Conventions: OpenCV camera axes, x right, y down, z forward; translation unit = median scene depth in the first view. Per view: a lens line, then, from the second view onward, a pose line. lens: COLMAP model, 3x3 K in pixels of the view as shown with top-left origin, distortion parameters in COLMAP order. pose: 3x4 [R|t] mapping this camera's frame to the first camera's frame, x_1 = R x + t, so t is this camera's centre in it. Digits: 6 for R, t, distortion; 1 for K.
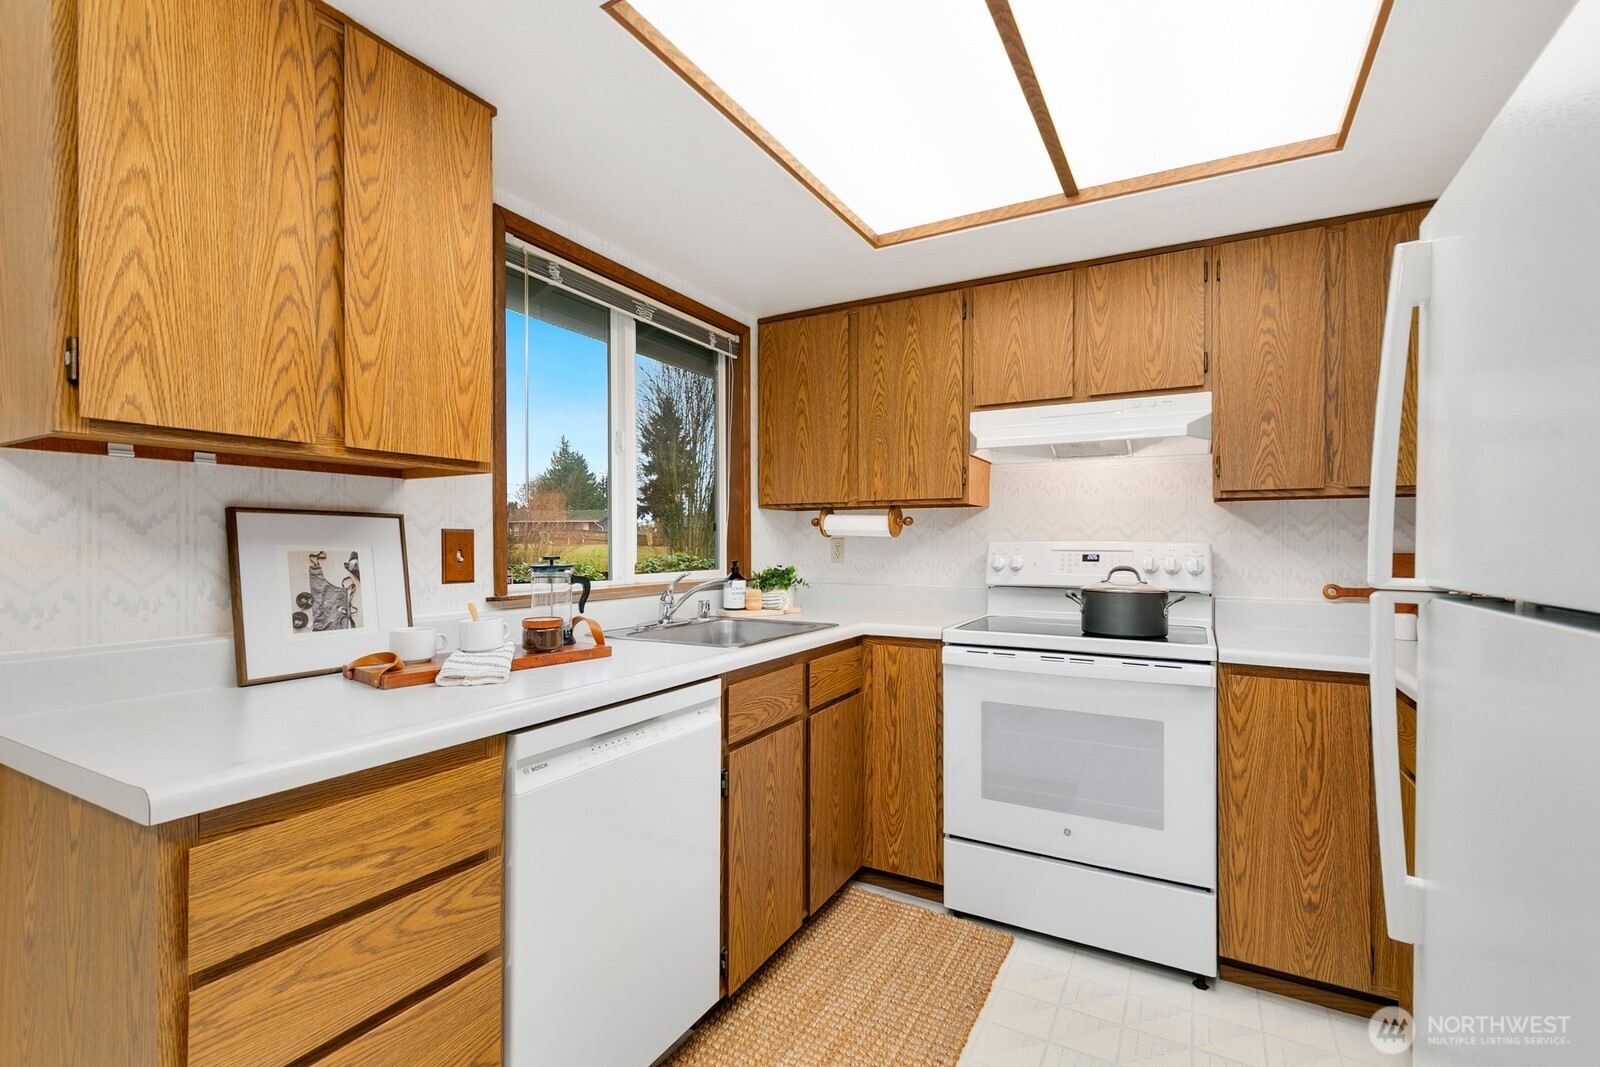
lens RADIAL K [[717.4, 0, 801.1], [0, 717.4, 539.8], [0, 0, 1]] dist [0.009558, -0.001961]
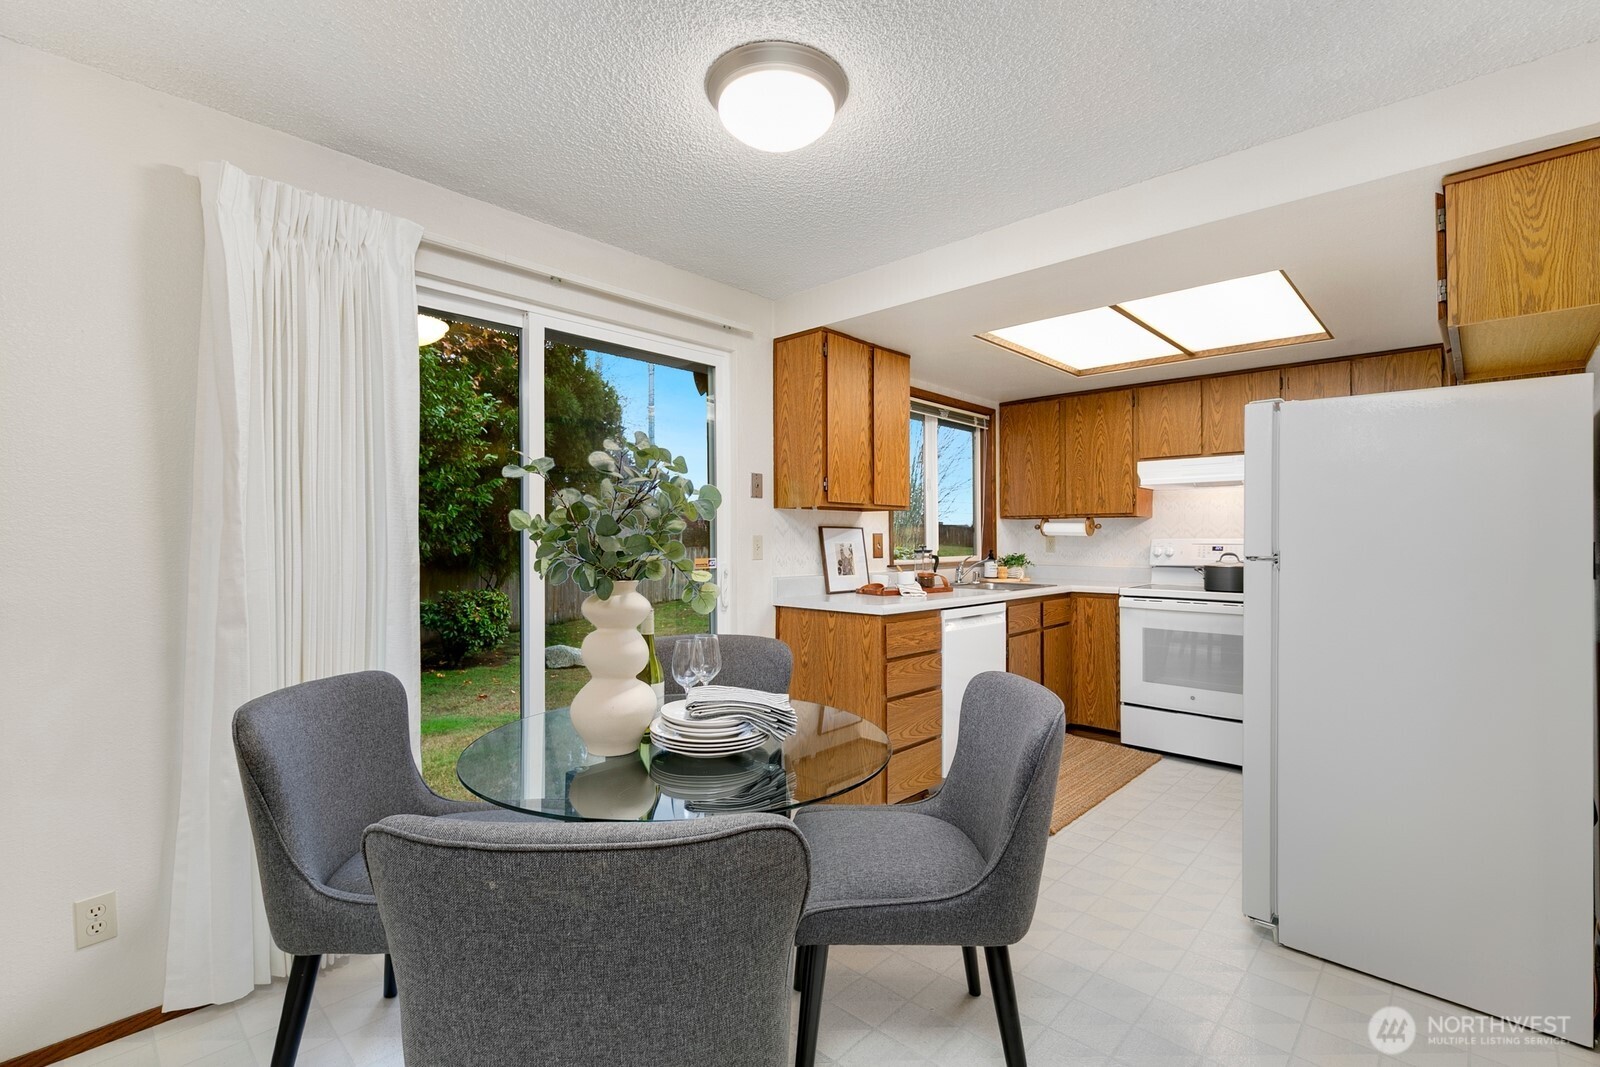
lens RADIAL K [[717.4, 0, 799.1], [0, 717.4, 531.0], [0, 0, 1]] dist [0.009558, -0.001961]
pose [[0.969422, -0.003556, -0.245372, -0.133237], [0.002005, 0.999976, -0.006570, -0.006727], [0.245390, 0.005877, 0.969407, -0.913226]]
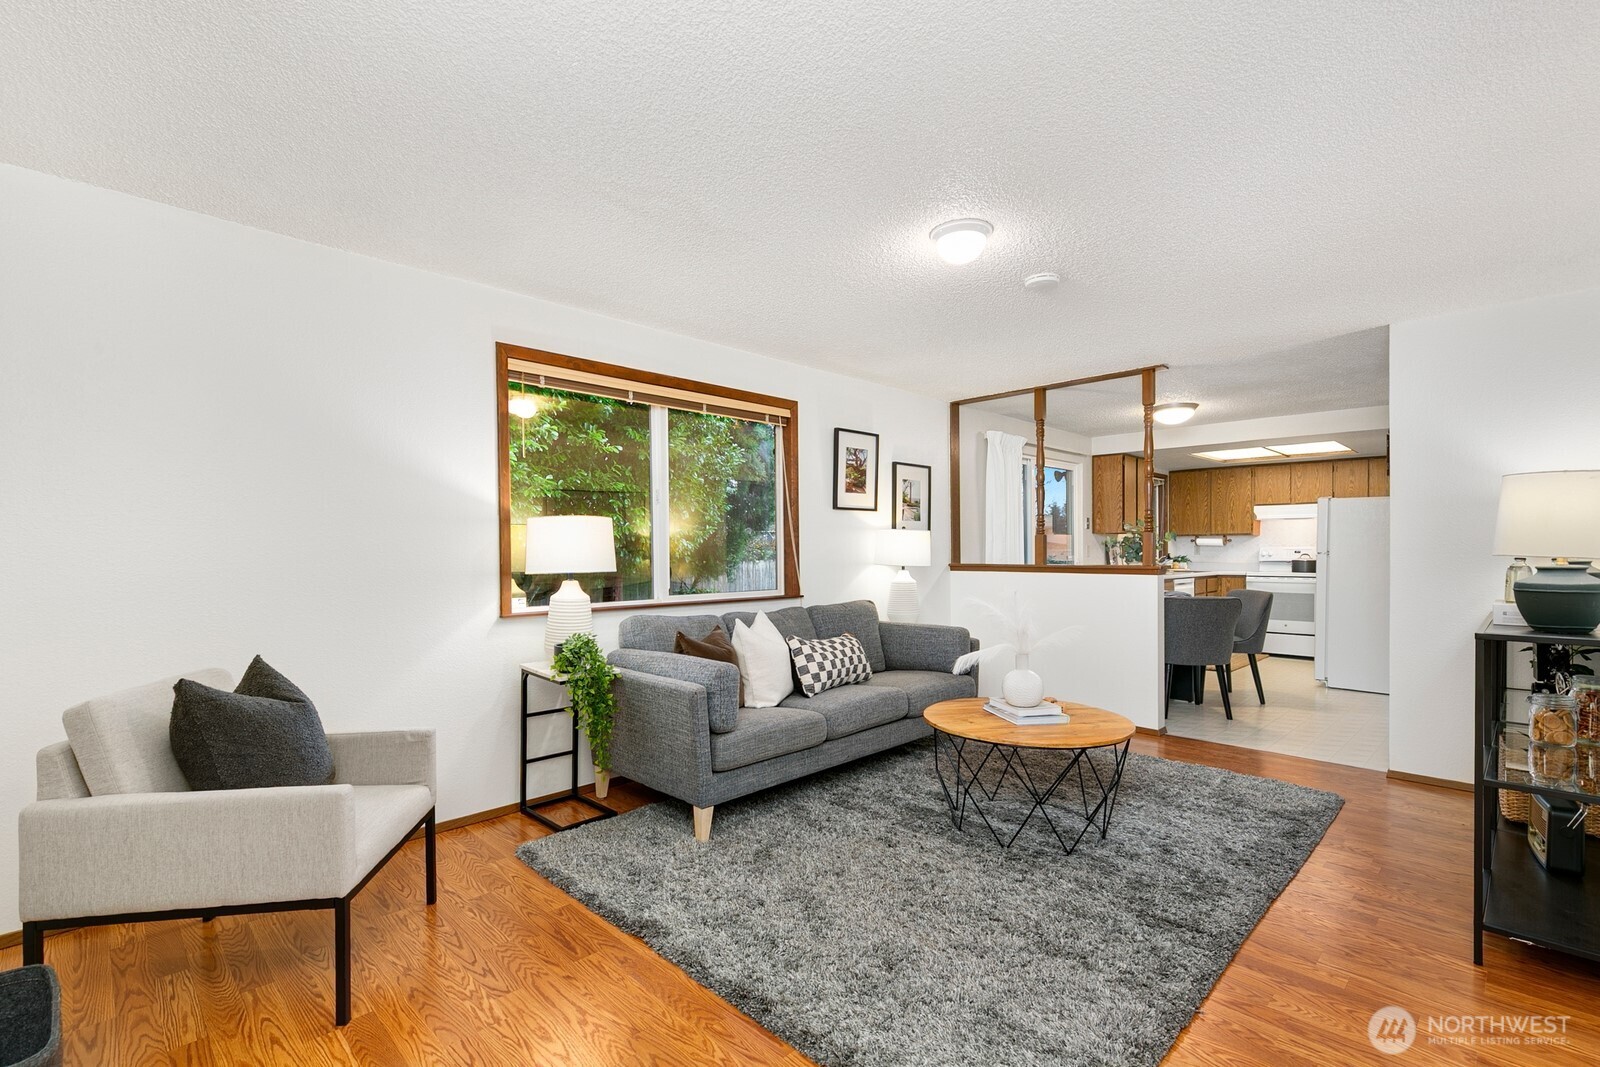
lens RADIAL K [[717.4, 0, 796.1], [0, 717.4, 547.3], [0, 0, 1]] dist [0.009558, -0.001961]
pose [[0.958890, -0.003743, -0.283752, -0.887685], [0.004268, 0.999990, 0.001231, -0.009175], [0.283745, -0.002391, 0.958897, -2.904585]]
